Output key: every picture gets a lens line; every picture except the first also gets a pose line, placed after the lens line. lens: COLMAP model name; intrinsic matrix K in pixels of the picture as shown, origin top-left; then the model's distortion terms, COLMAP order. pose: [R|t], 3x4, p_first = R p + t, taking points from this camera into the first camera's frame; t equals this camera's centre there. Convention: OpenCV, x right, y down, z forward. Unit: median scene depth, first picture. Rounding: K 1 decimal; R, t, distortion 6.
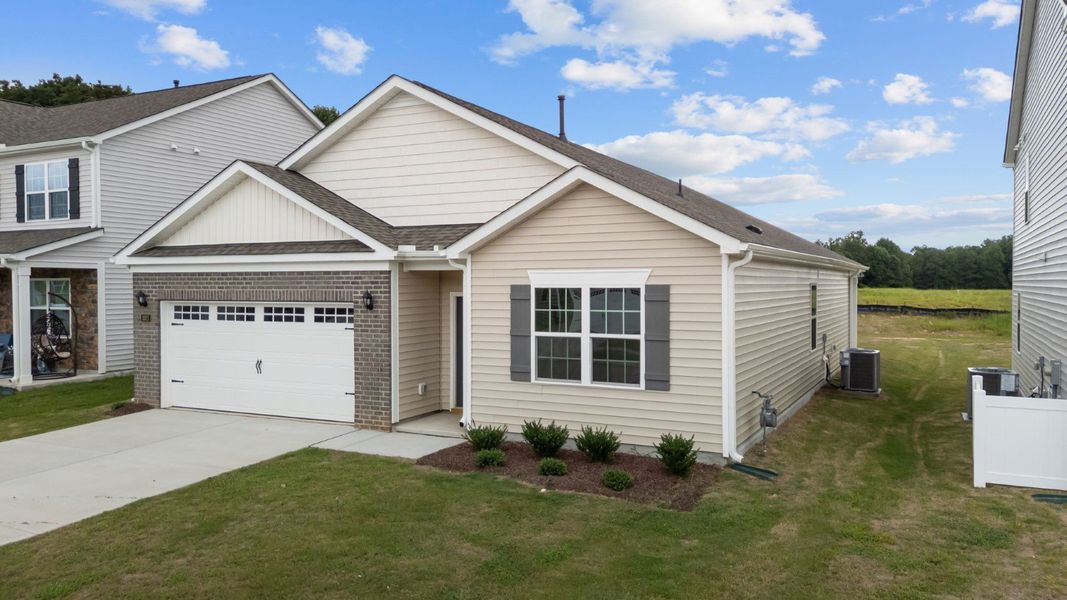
lens RADIAL K [[786.7, 0, 533.5], [0, 786.7, 300.0], [0, 0, 1]] dist [0.059857, -0.000633]
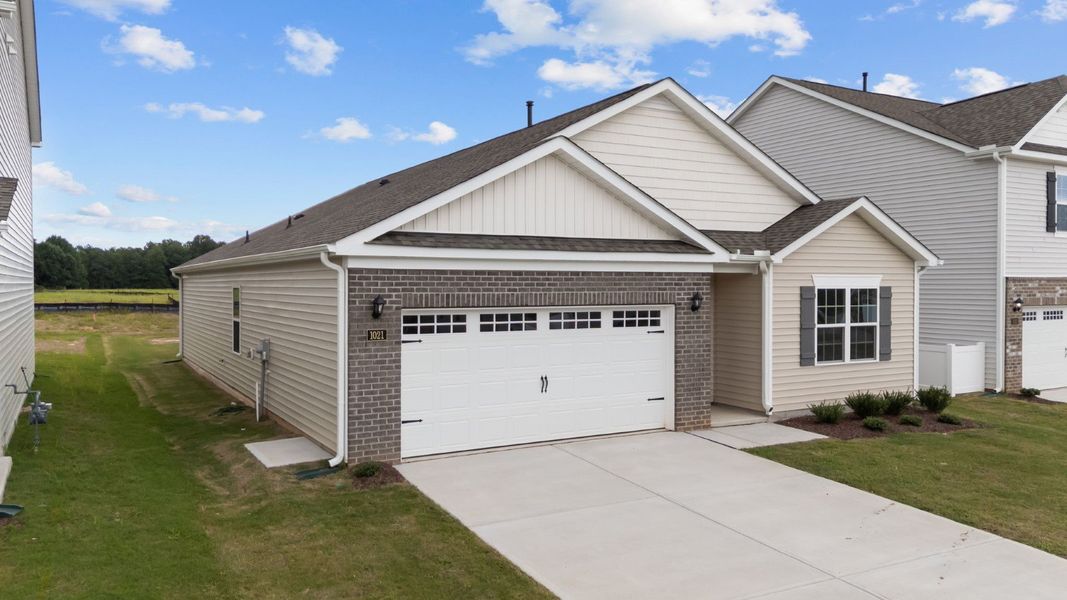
lens RADIAL K [[821.8, 0, 533.5], [0, 821.8, 300.0], [0, 0, 1]] dist [0.040923, 0.001054]
pose [[0.554909, -0.014136, 0.831791, -1.151755], [0.016253, 0.999849, 0.006149, -0.011127], [-0.831752, 0.010107, 0.555055, 0.566656]]
